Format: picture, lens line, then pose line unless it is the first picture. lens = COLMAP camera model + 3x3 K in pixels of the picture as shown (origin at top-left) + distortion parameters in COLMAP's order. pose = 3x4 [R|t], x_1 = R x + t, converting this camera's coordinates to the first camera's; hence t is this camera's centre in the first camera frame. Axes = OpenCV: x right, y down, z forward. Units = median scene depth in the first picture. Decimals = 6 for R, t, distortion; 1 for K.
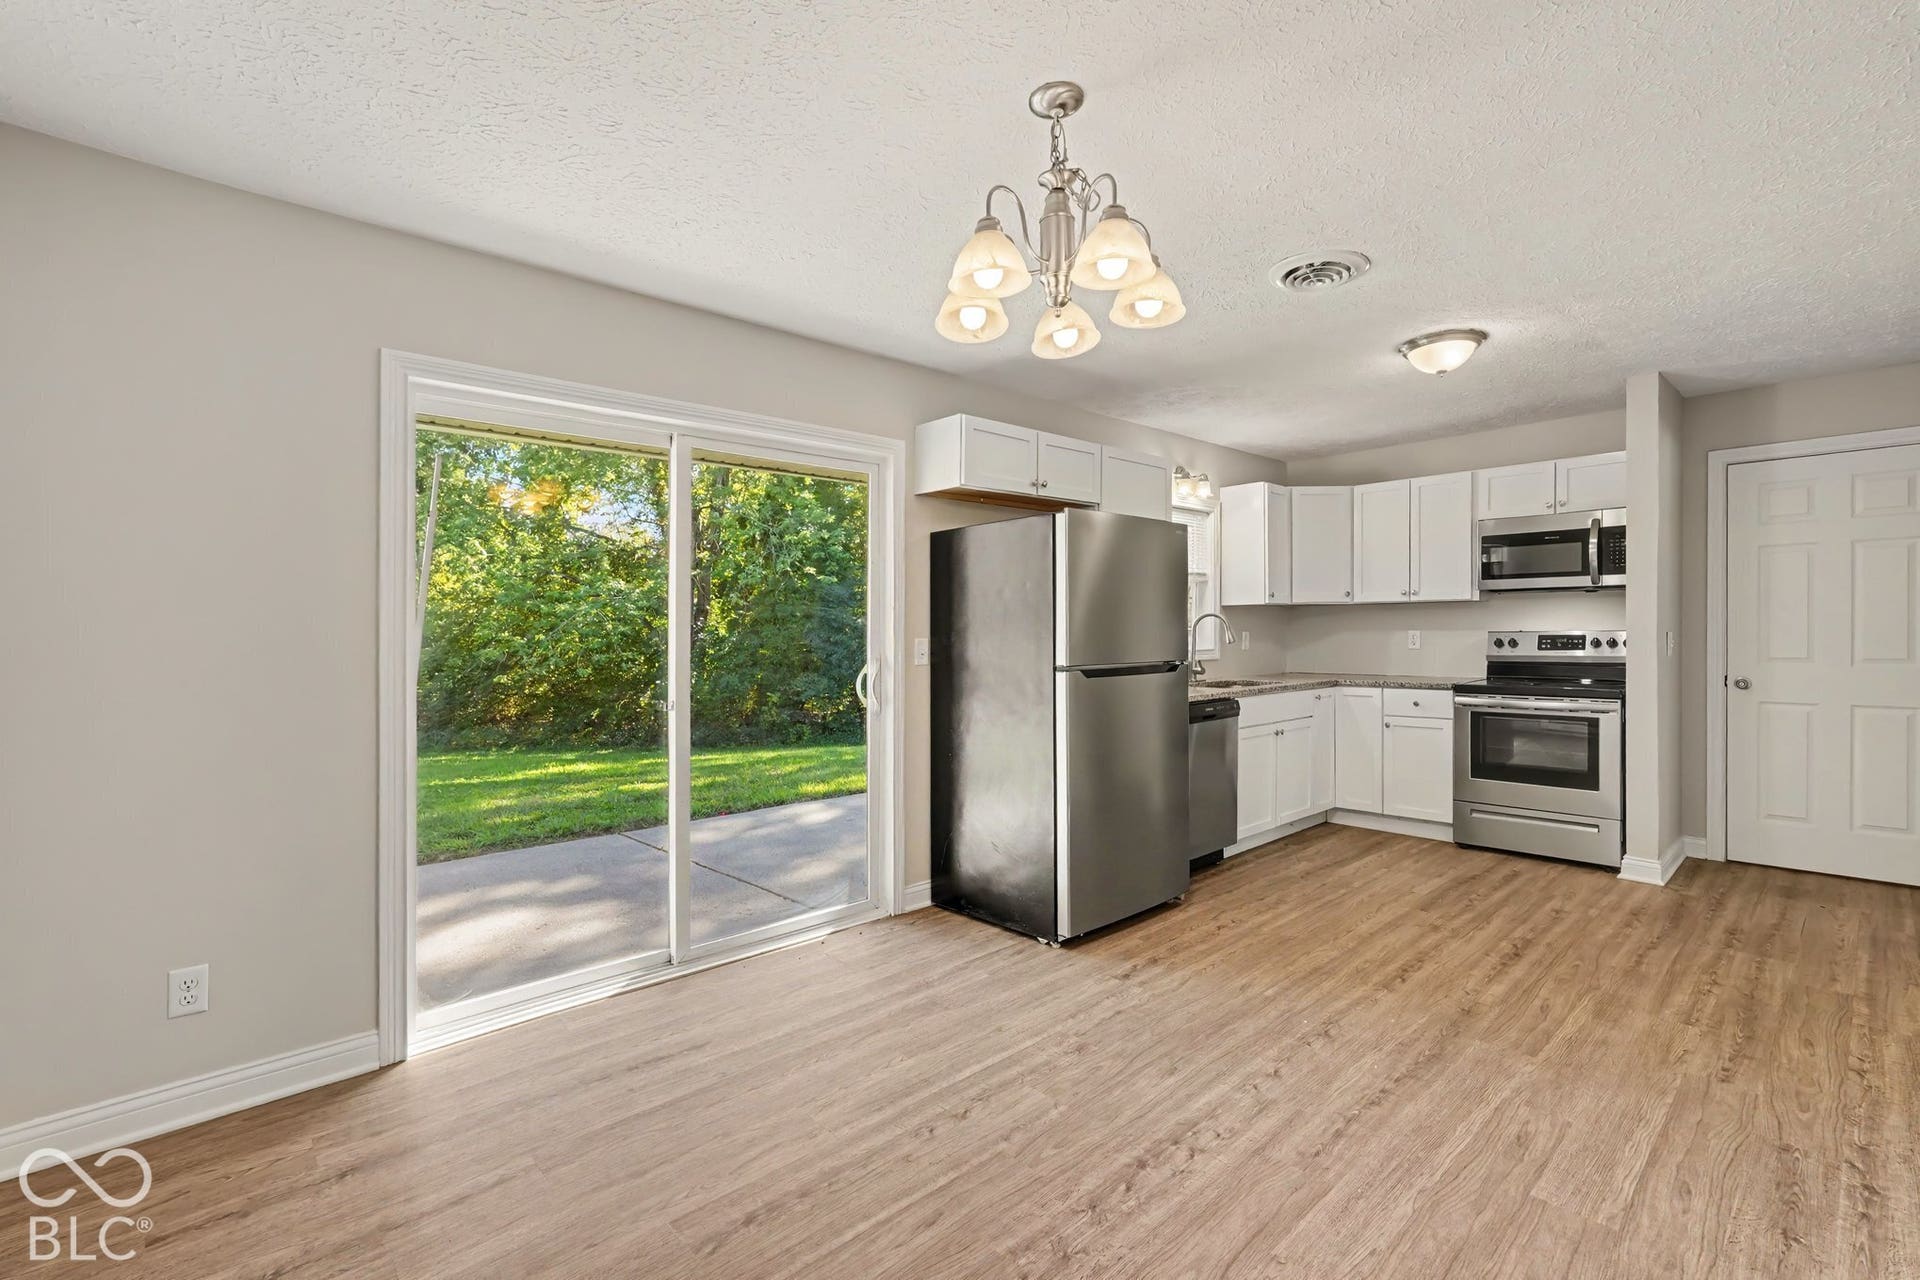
lens RADIAL K [[844.5, 0, 956.3], [0, 844.5, 646.2], [0, 0, 1]] dist [-0.003377, 0.000648]
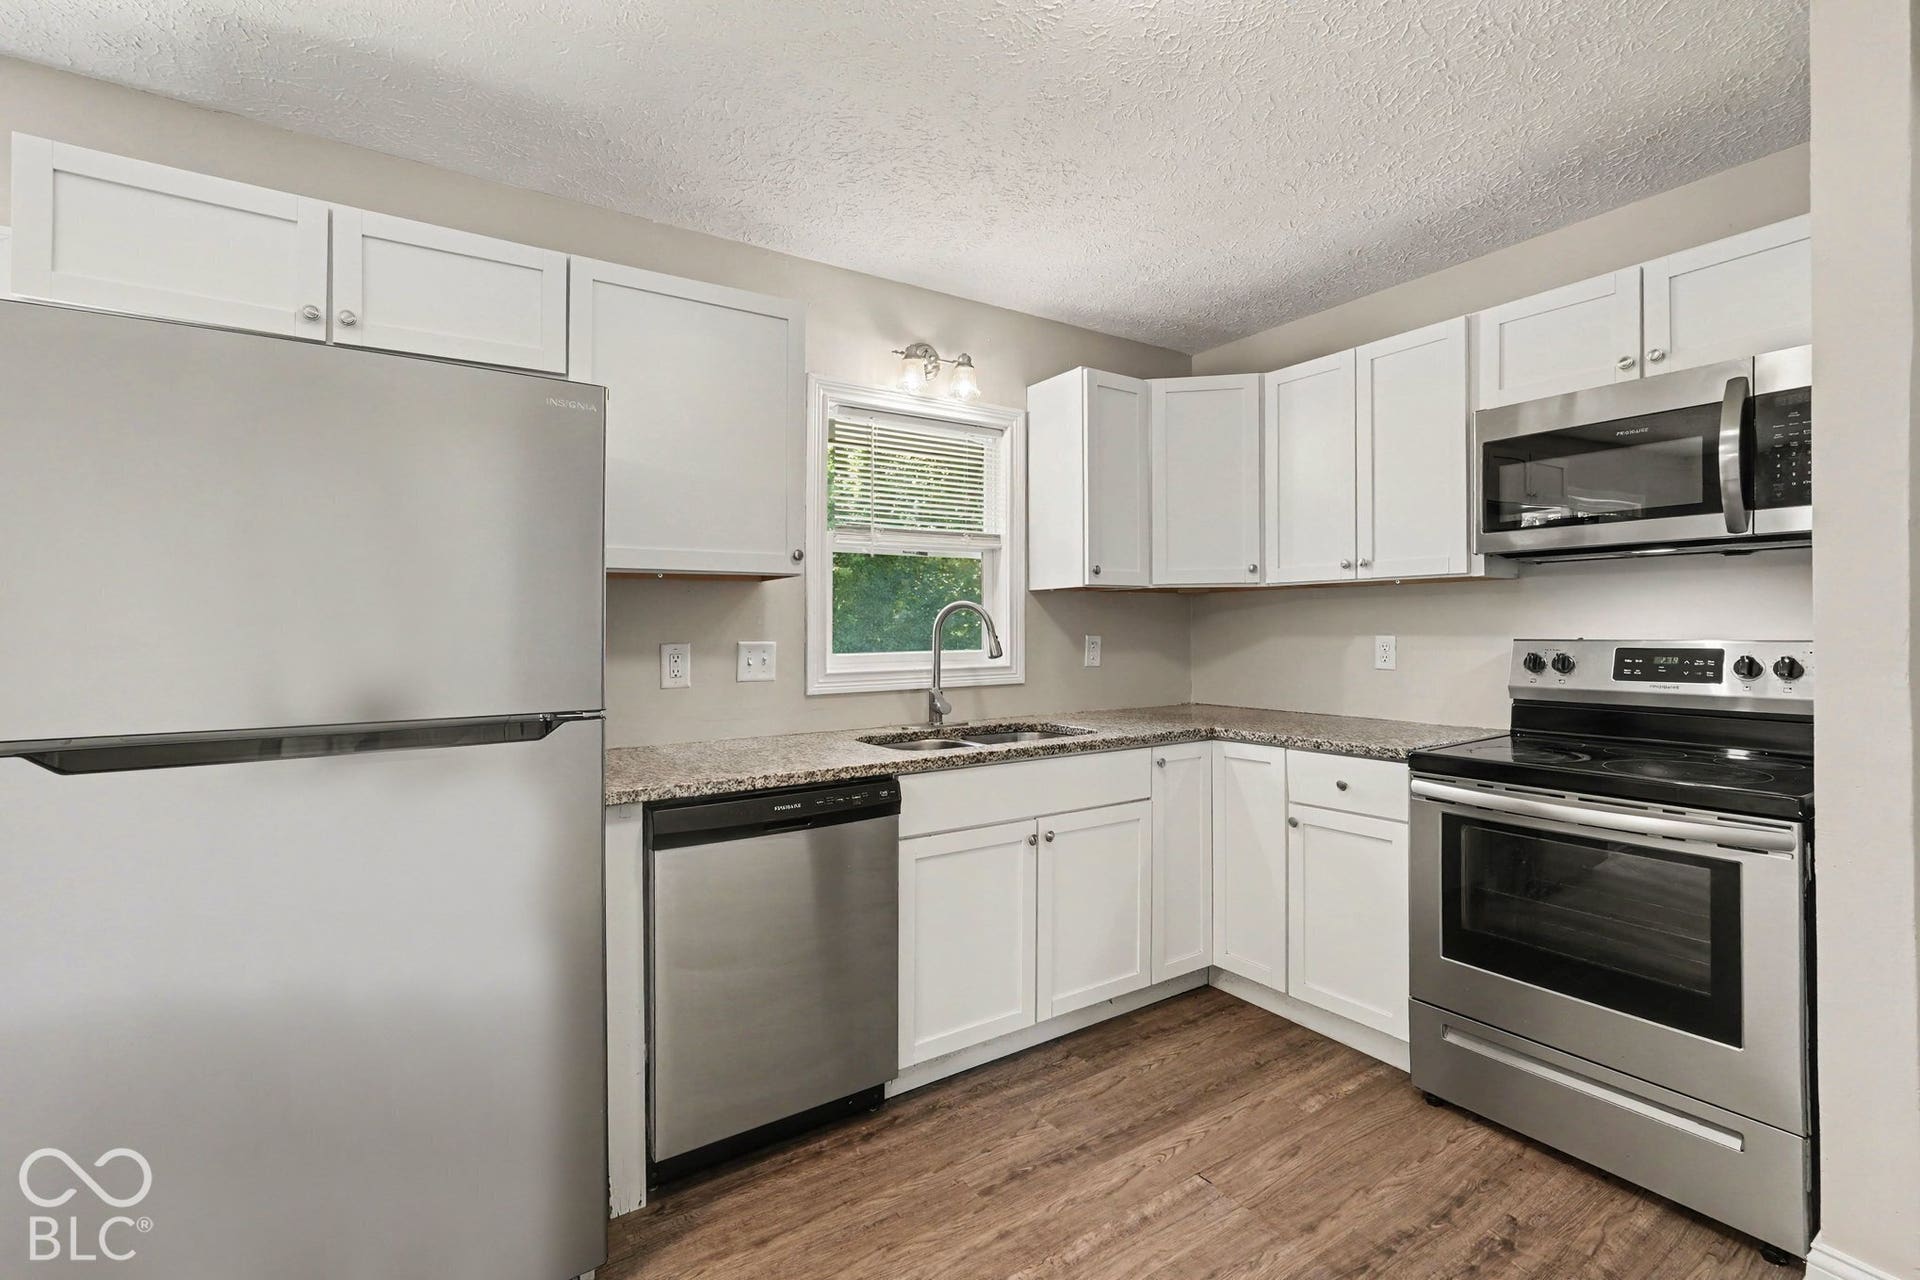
lens RADIAL K [[844.5, 0, 961.8], [0, 844.5, 621.7], [0, 0, 1]] dist [-0.003377, 0.000648]
pose [[0.987800, 0.003043, -0.155695, 0.412295], [-0.007155, 0.999640, -0.025857, -0.013450], [0.155561, 0.026655, 0.987467, 0.489579]]
